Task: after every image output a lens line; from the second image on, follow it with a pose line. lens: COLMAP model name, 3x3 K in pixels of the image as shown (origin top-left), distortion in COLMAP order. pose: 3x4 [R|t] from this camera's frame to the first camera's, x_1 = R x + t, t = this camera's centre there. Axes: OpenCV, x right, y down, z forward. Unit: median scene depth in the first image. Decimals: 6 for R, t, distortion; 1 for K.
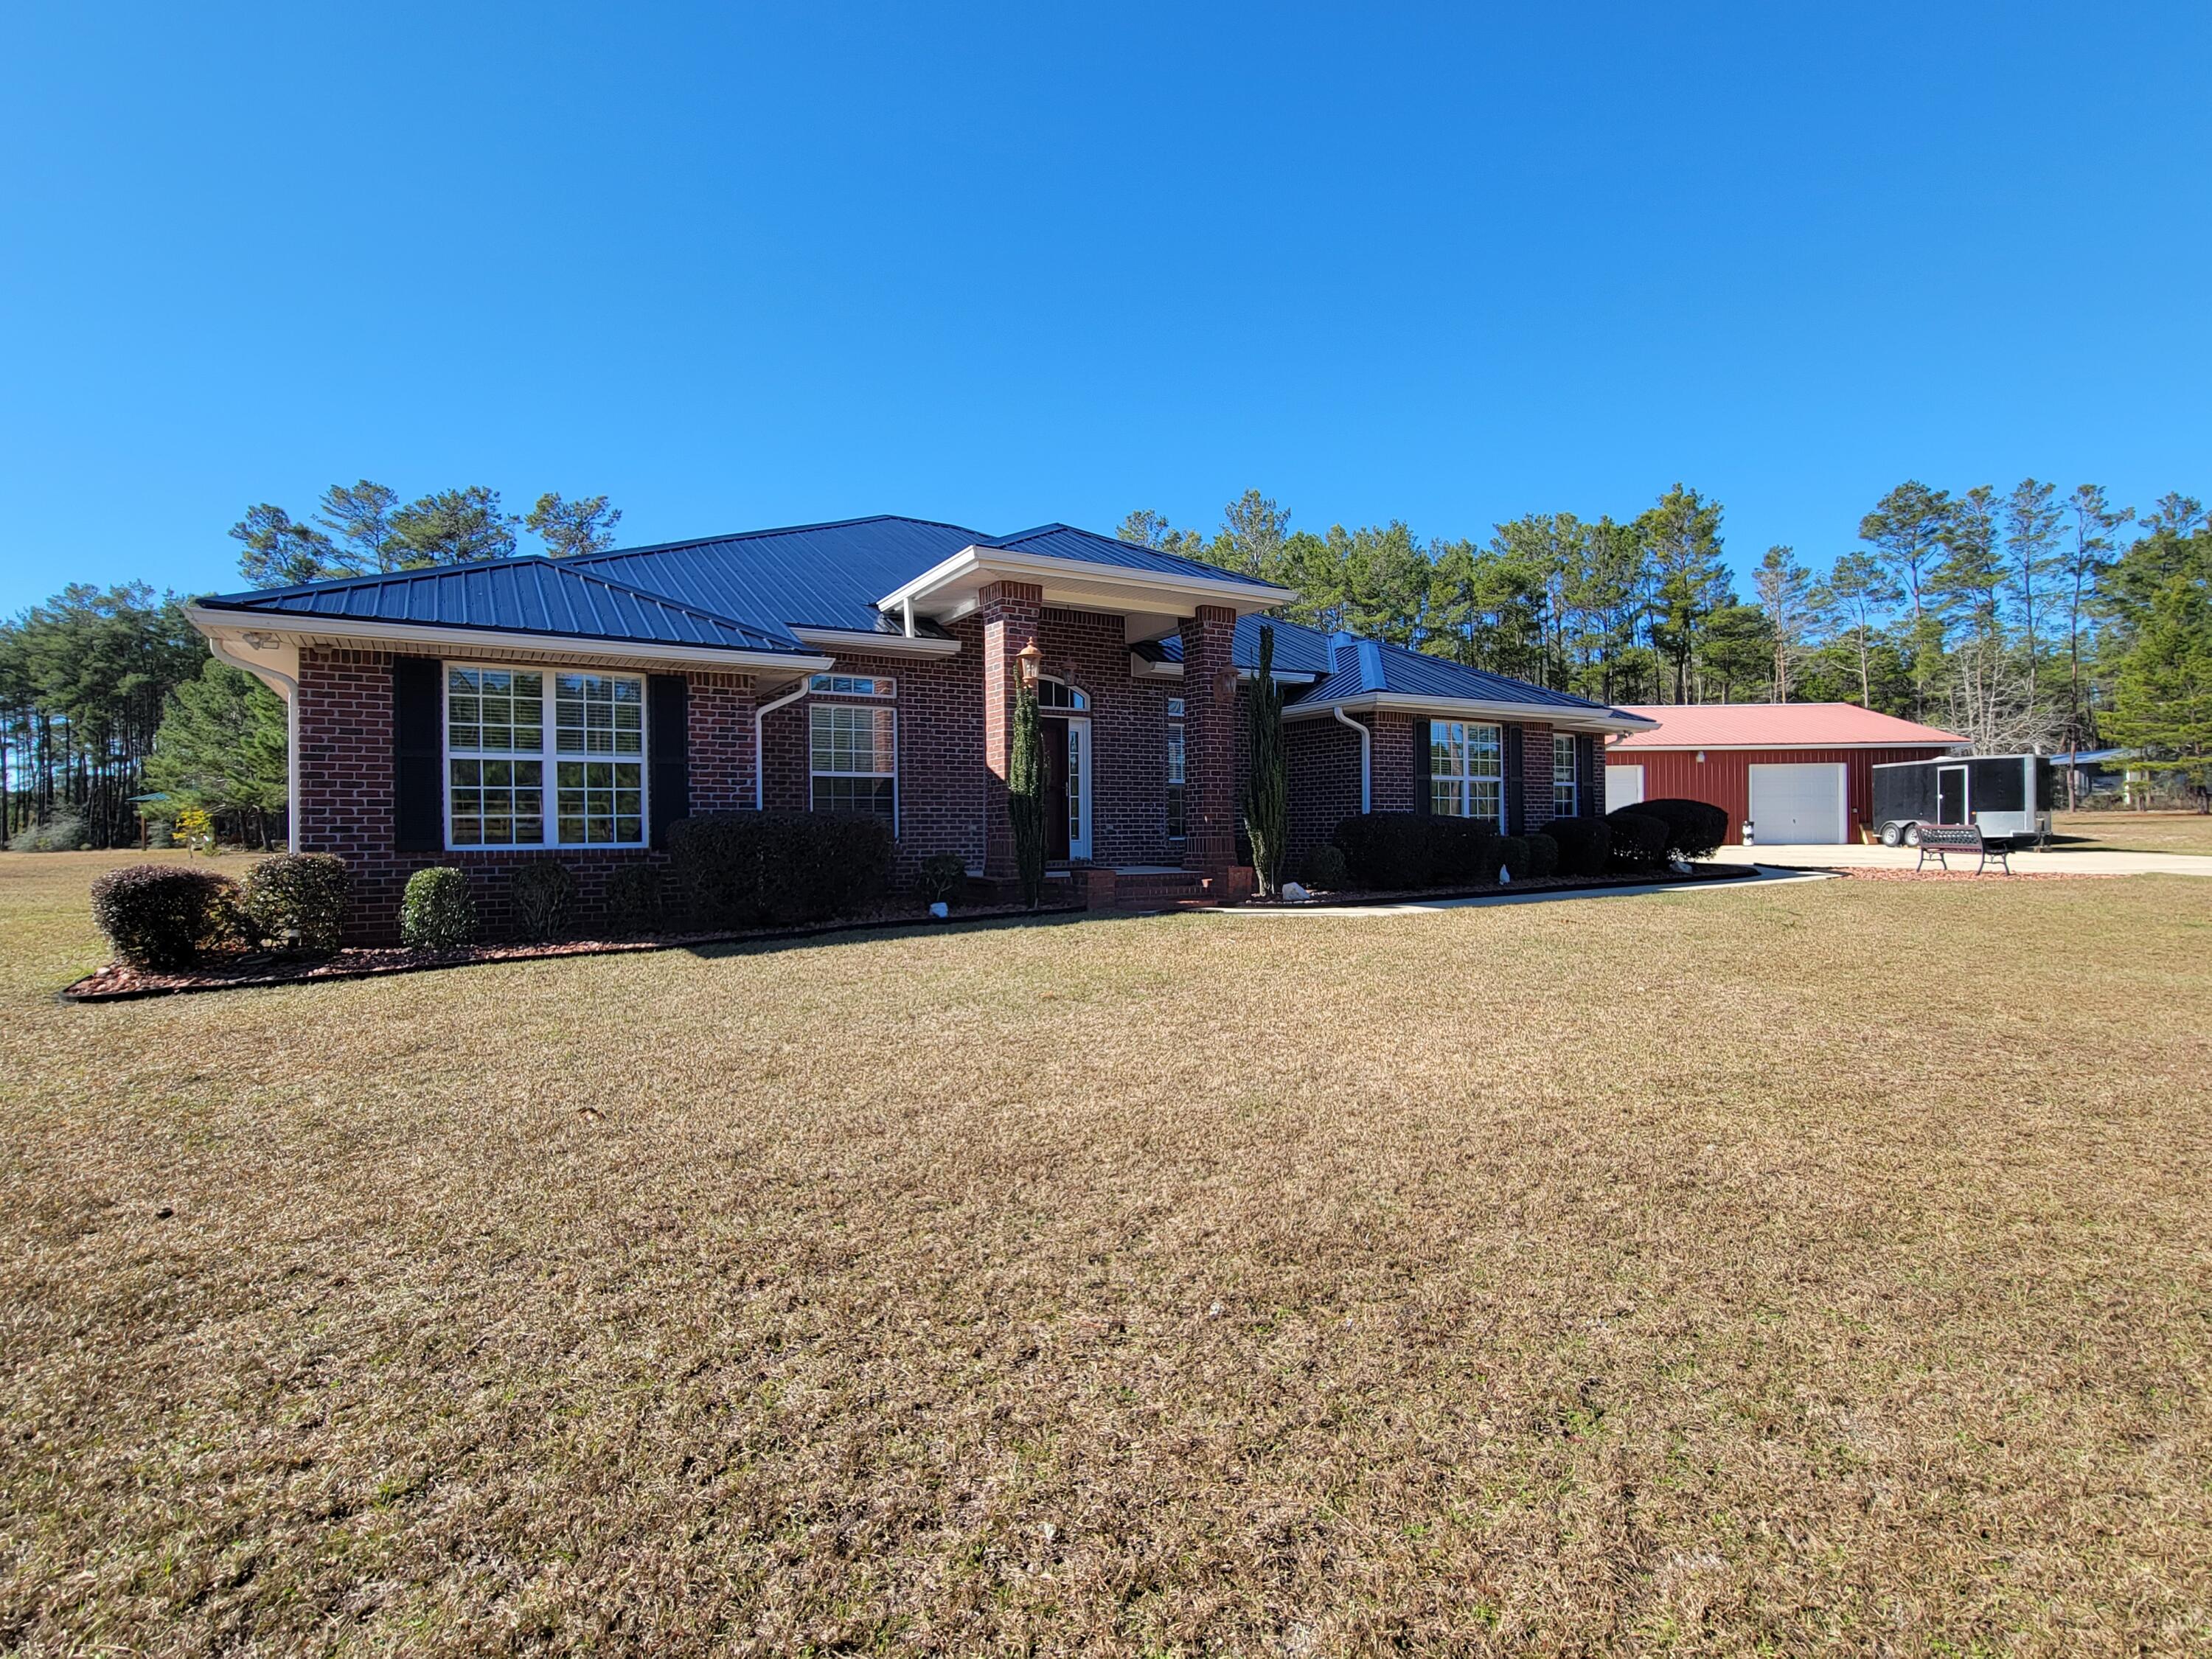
lens RADIAL K [[1027.1, 0, 1107.3], [0, 1027.1, 812.6], [0, 0, 1]] dist [-0.000017, 0.000180]
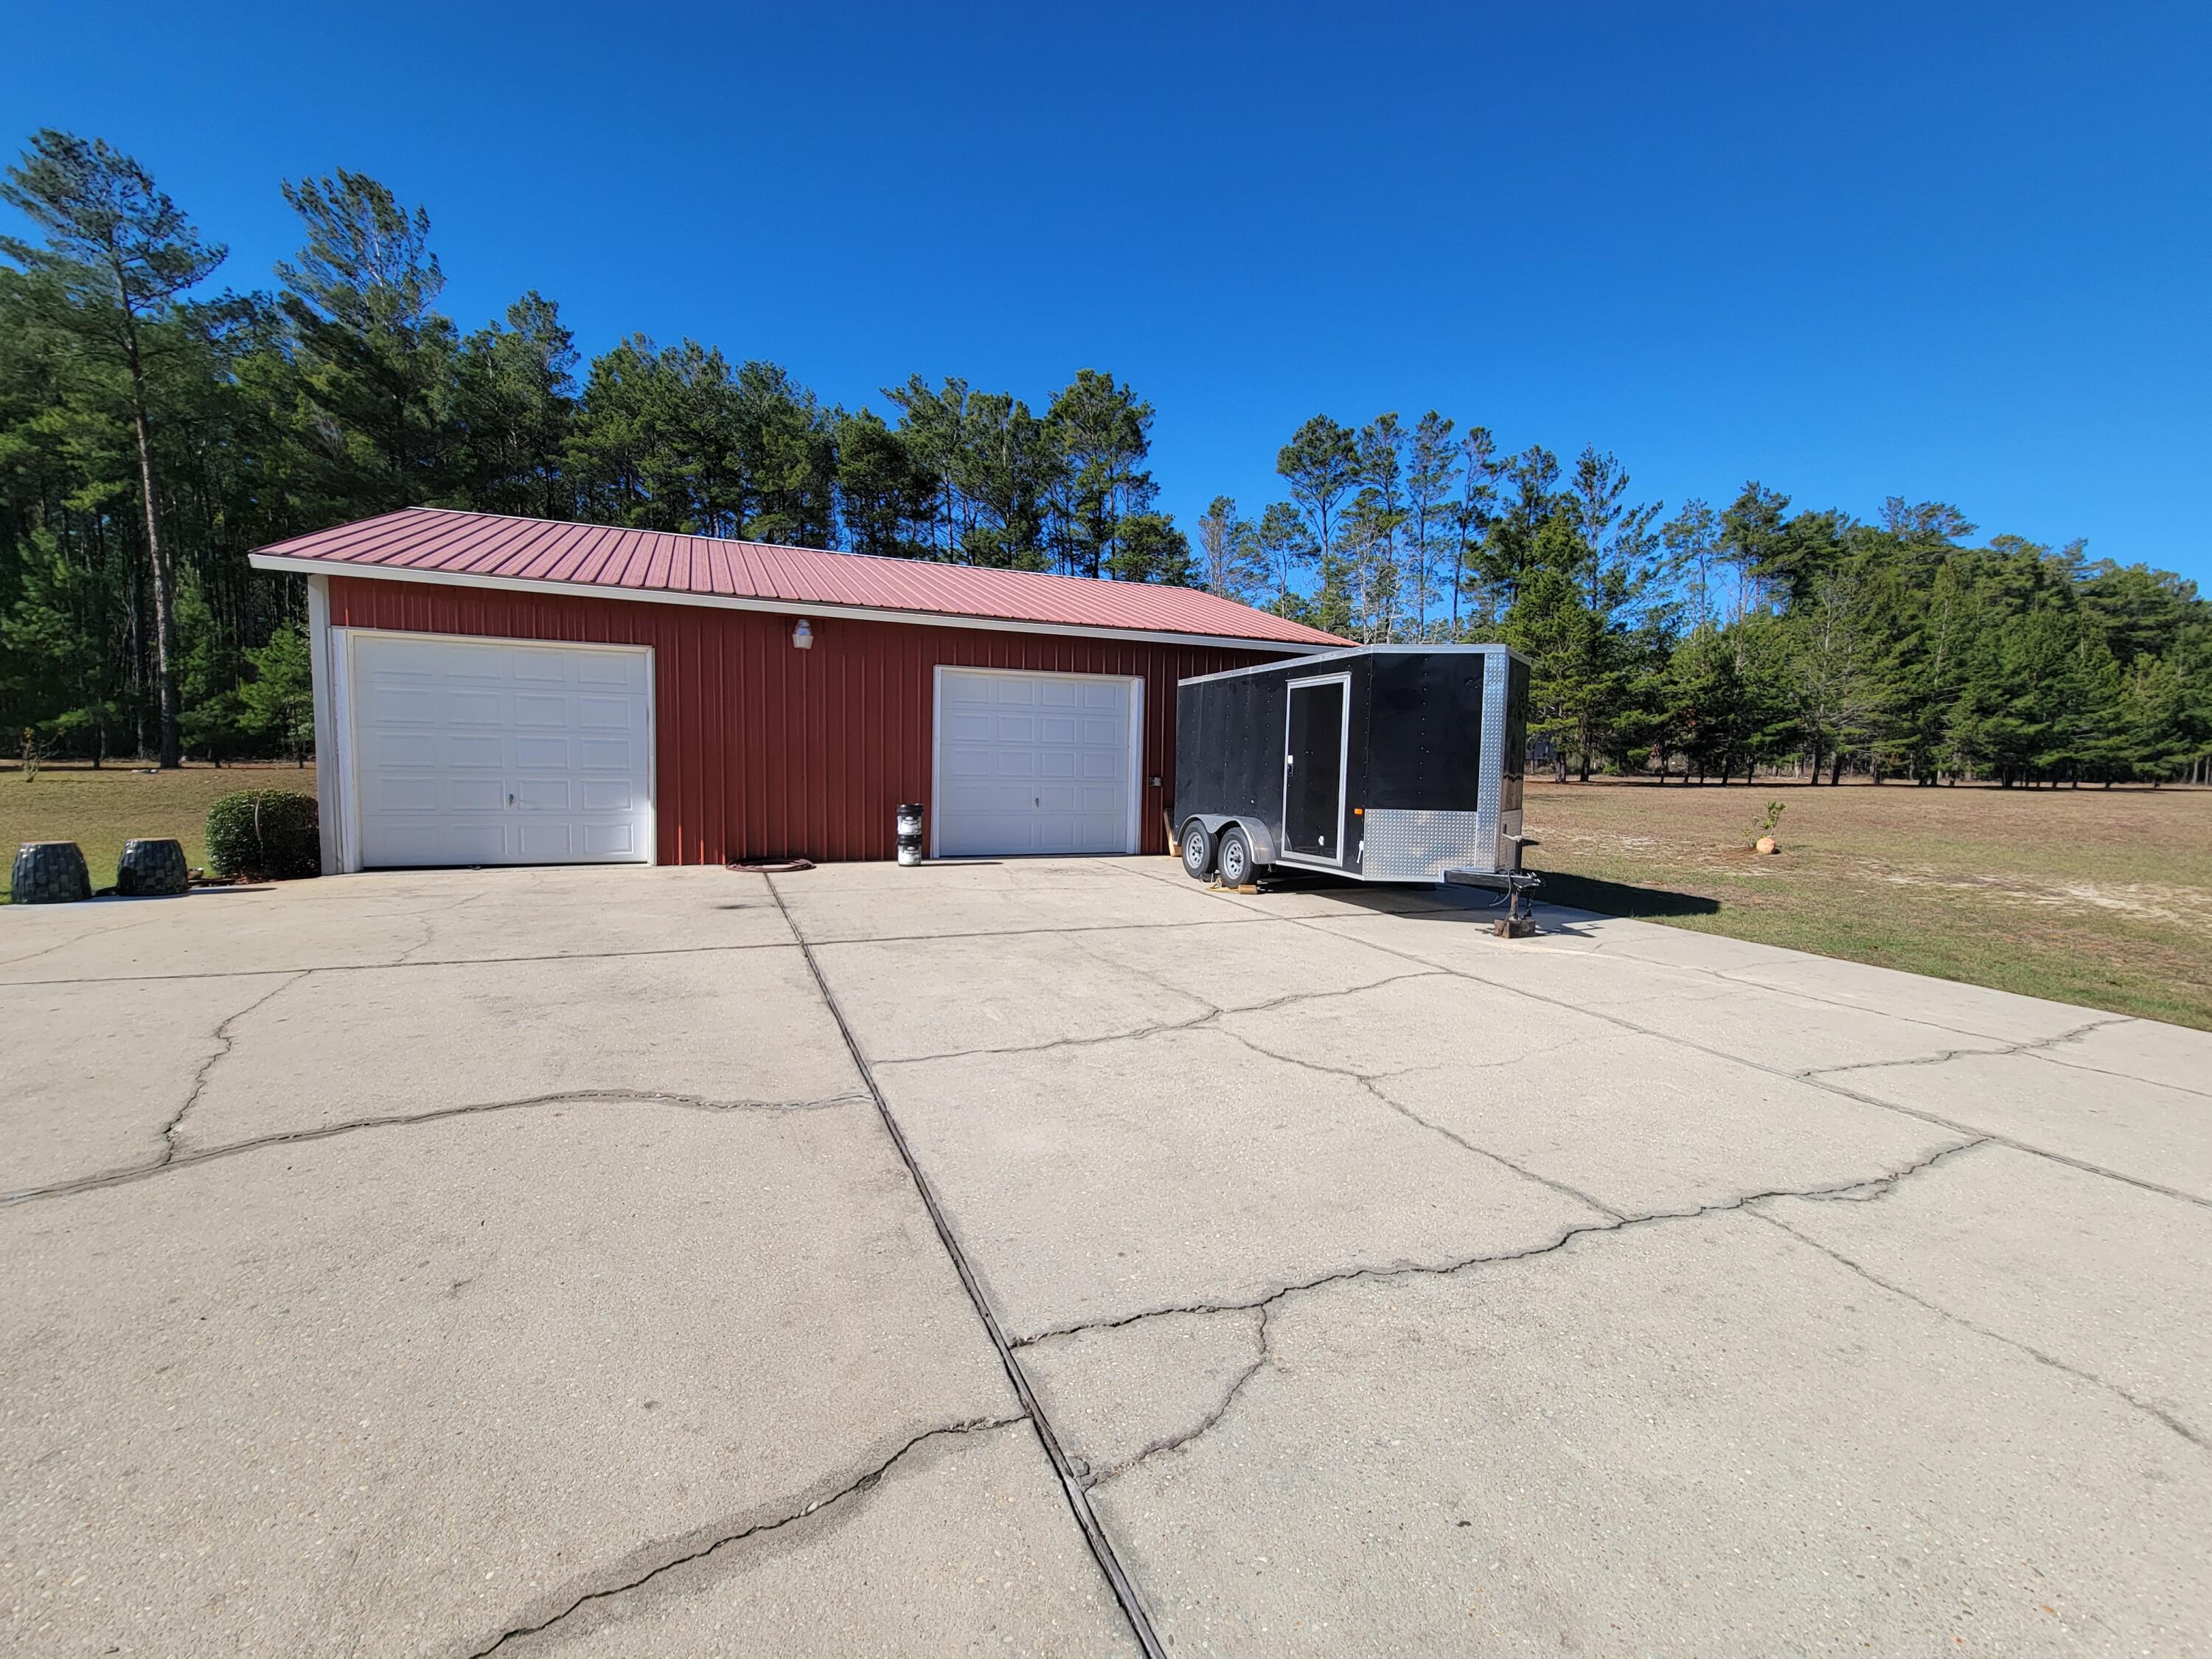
lens RADIAL K [[893.7, 0, 1097.7], [0, 893.7, 820.0], [0, 0, 1]] dist [0.000314, 0.000172]
pose [[0.915697, 0.003492, 0.401853, 0.301756], [-0.036014, 0.996652, 0.073404, -0.007349], [-0.400251, -0.081689, 0.912757, 0.357049]]
